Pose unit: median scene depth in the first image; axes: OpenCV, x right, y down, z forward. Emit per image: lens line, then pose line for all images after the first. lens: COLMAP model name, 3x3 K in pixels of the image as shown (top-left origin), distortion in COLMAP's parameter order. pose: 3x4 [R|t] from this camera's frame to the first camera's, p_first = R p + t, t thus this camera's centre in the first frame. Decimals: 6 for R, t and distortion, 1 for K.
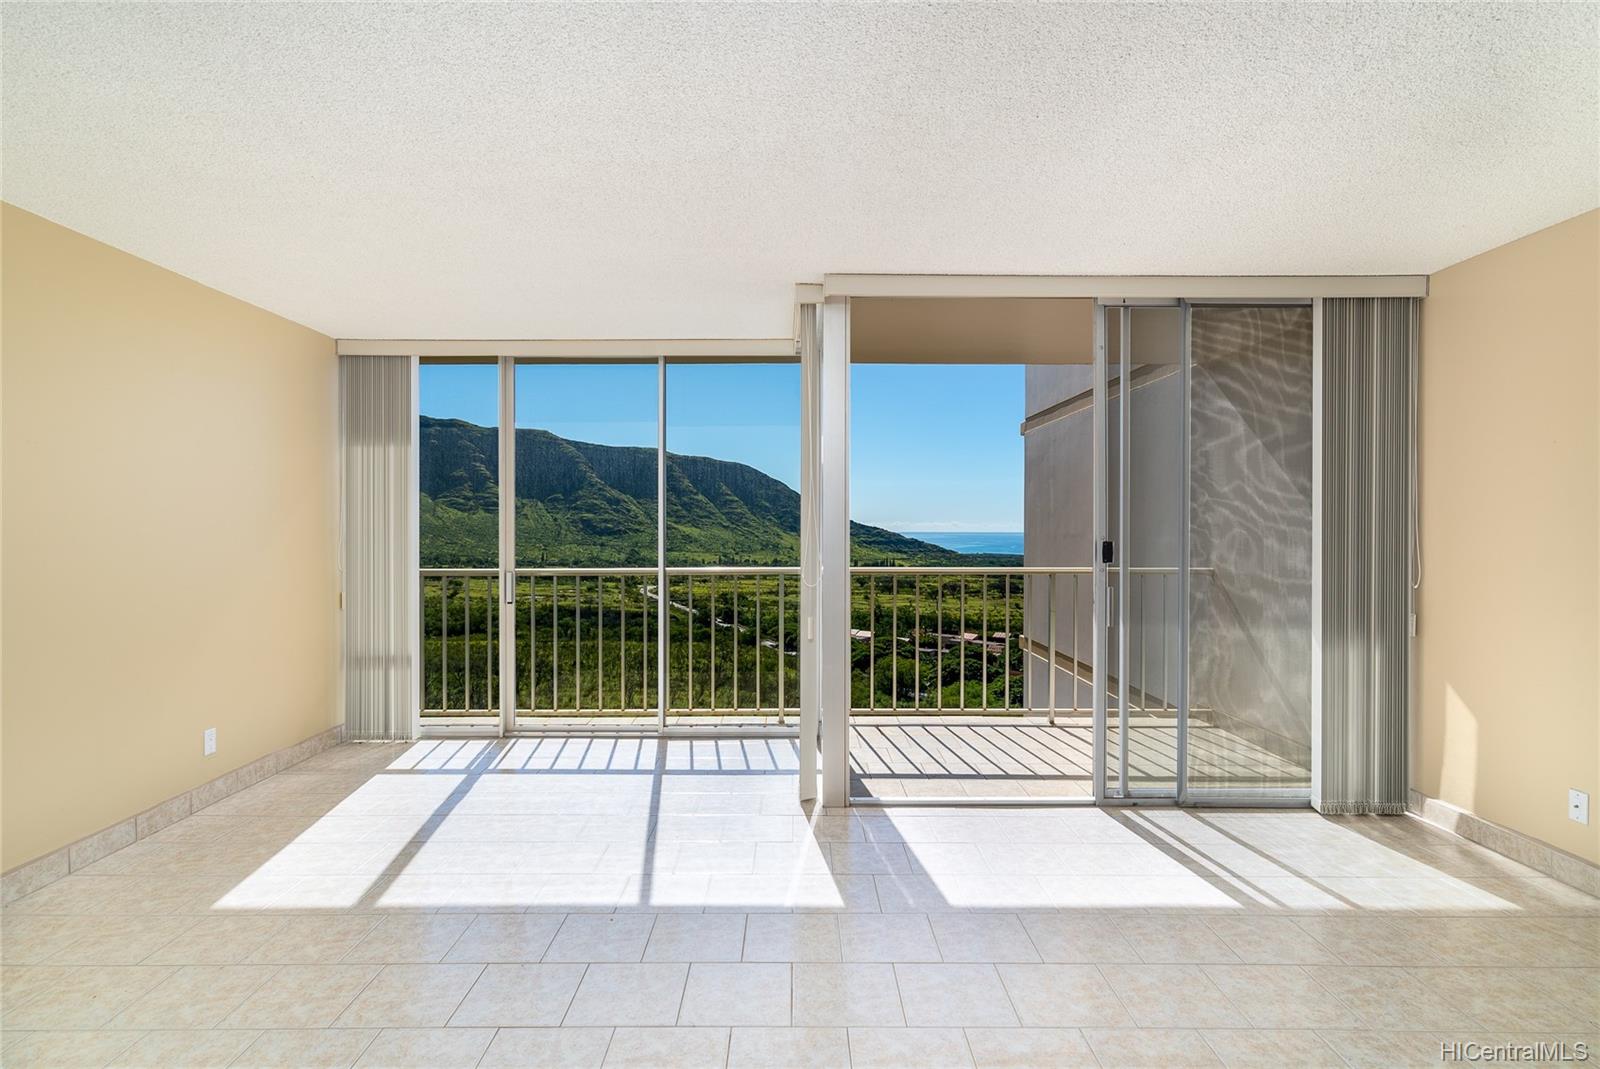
lens RADIAL K [[798.1, 0, 800.0], [0, 798.1, 534.5], [0, 0, 1]] dist [0.004585, 0.001088]
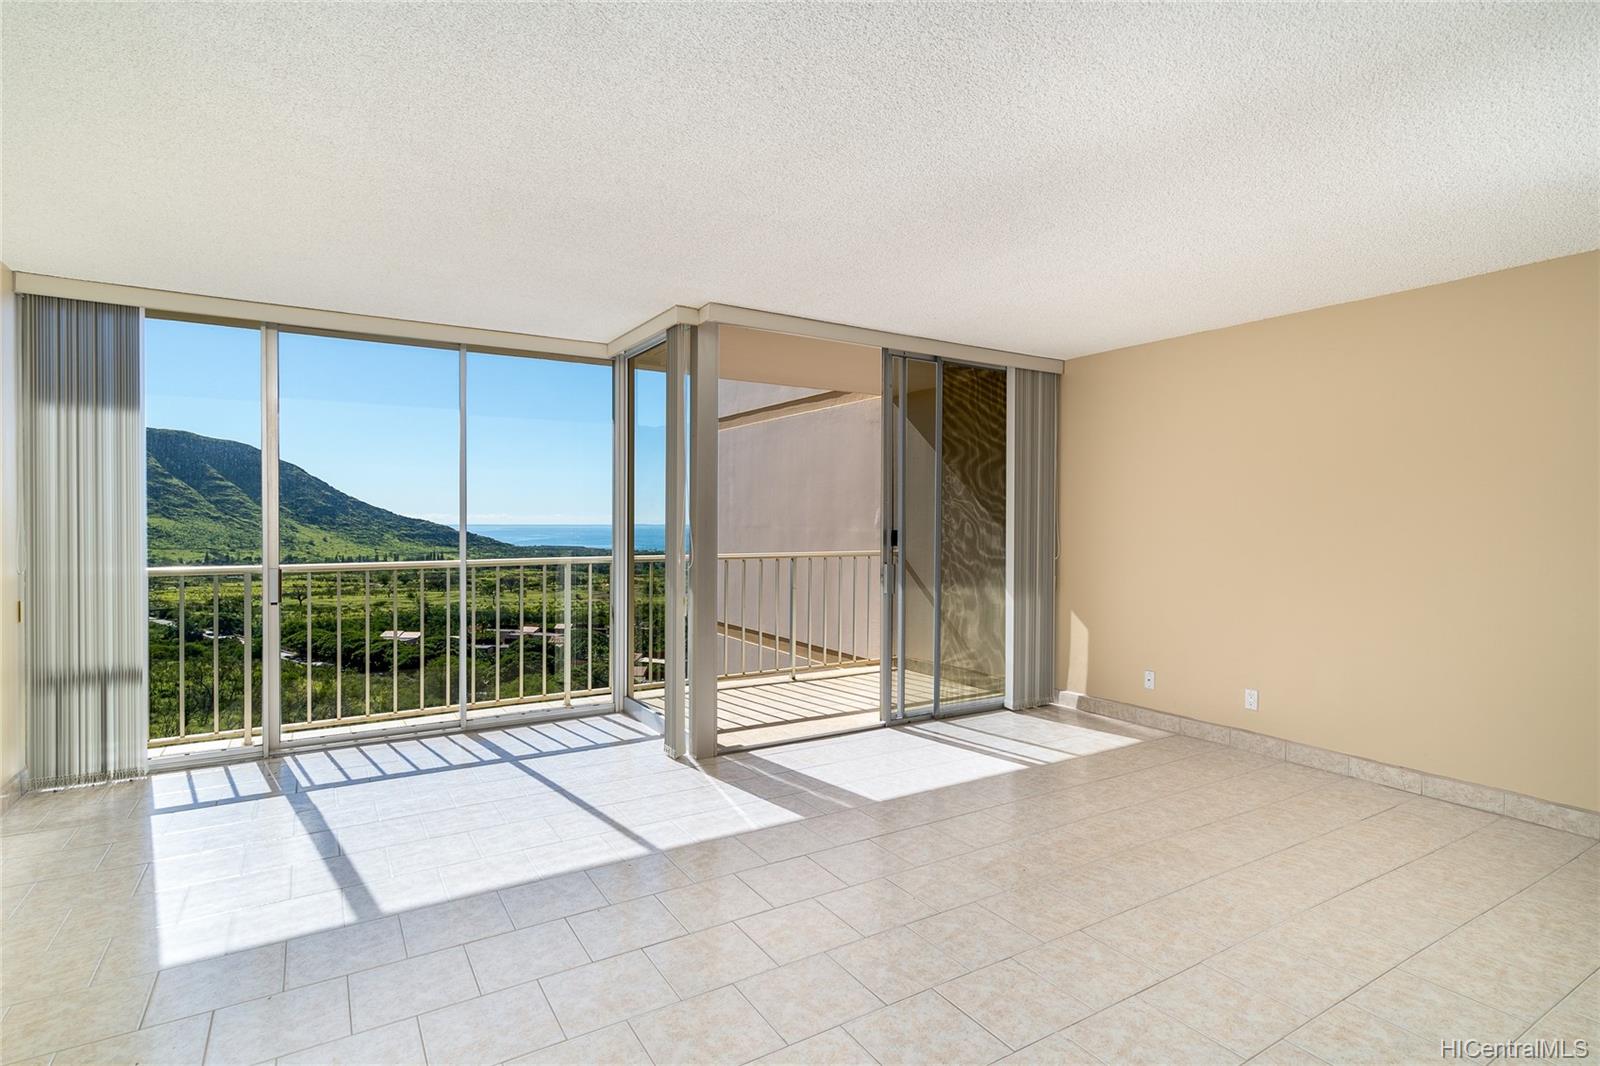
lens RADIAL K [[776.5, 0, 800.0], [0, 776.5, 533.0], [0, 0, 1]] dist [-0.001381, -0.000034]
pose [[0.849219, -0.002220, 0.528037, -0.327546], [-0.001384, 0.999978, 0.006429, 0.004307], [-0.528039, -0.006191, 0.849197, -0.019886]]
